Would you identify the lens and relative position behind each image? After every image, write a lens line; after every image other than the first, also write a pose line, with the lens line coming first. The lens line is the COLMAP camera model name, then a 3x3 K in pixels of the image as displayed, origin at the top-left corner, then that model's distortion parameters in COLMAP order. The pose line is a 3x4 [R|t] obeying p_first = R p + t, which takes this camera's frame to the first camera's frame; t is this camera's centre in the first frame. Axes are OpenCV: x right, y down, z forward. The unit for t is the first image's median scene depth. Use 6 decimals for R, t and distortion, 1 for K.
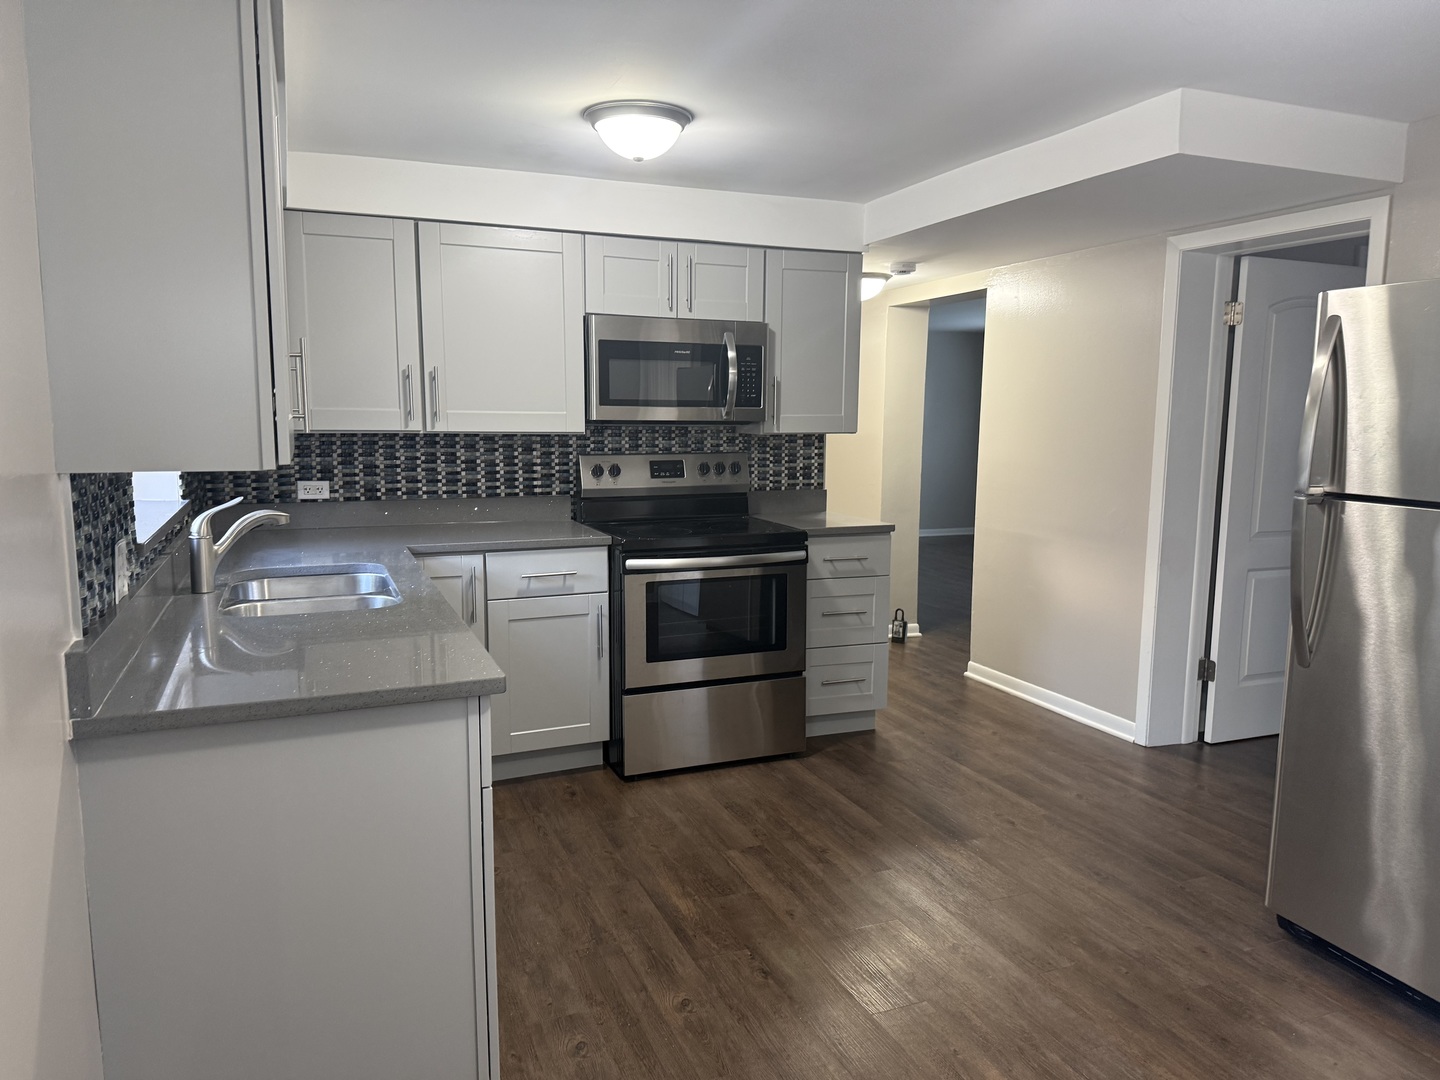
lens RADIAL K [[1014.7, 0, 729.8], [0, 1014.7, 541.4], [0, 0, 1]] dist [0.057347, -0.072008]
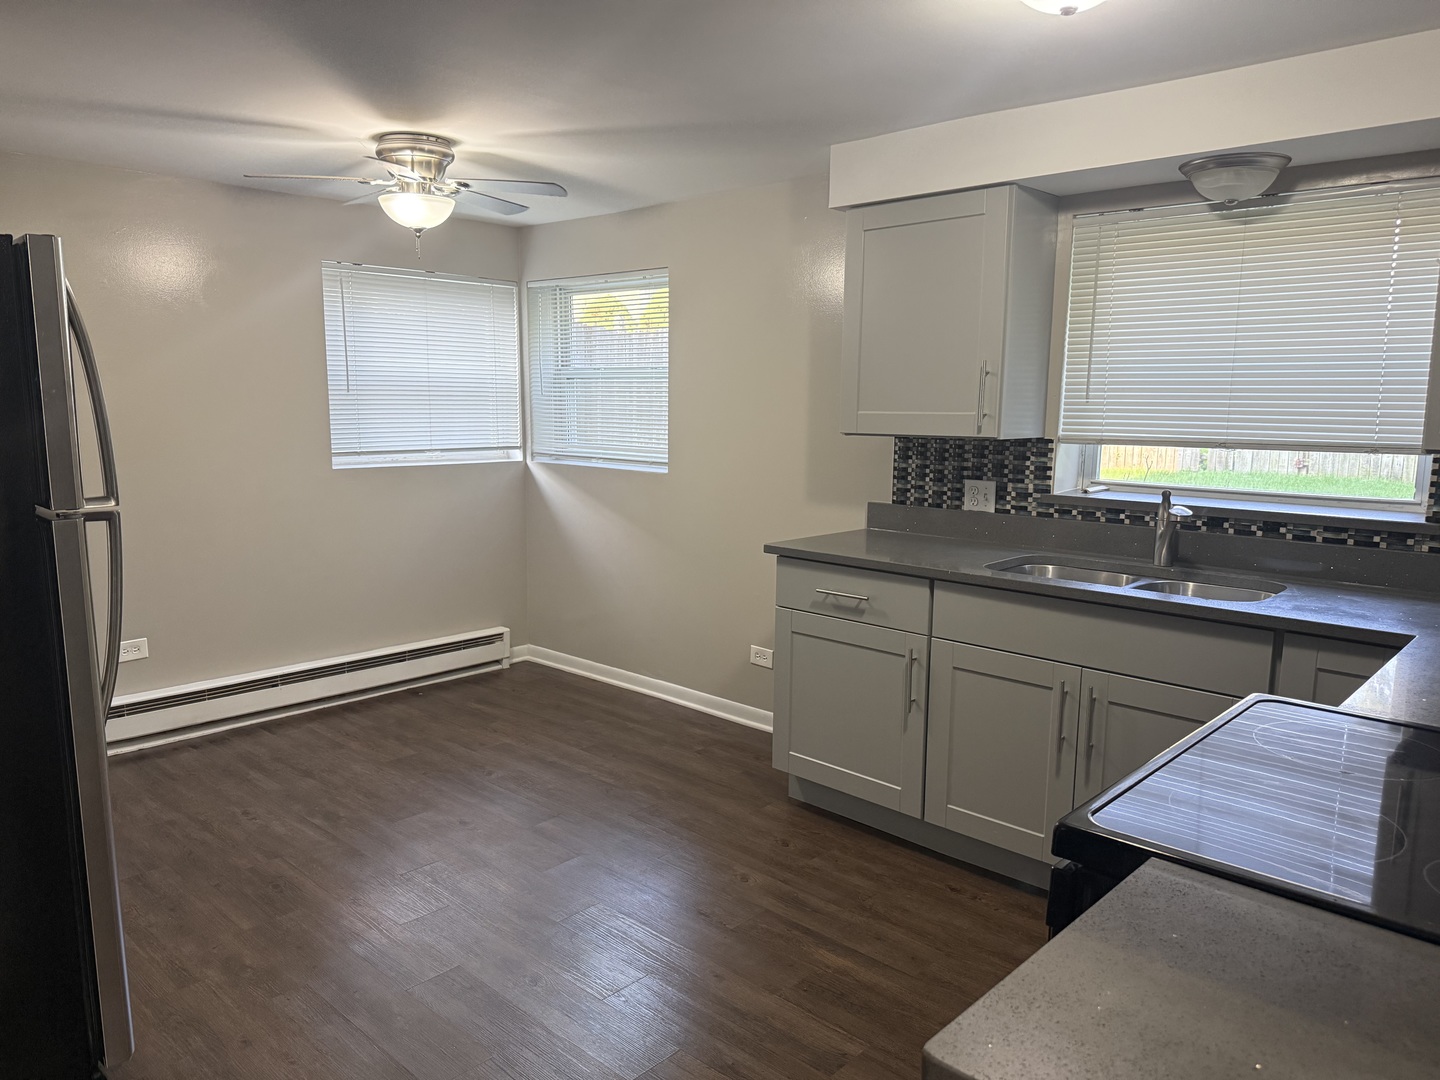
lens RADIAL K [[1014.7, 0, 729.8], [0, 1014.7, 541.4], [0, 0, 1]] dist [0.057347, -0.072008]
pose [[-0.915823, 0.063799, -0.396483, 0.387511], [-0.034437, 0.971186, 0.235822, -0.227626], [0.400104, 0.229625, -0.887237, 1.722229]]
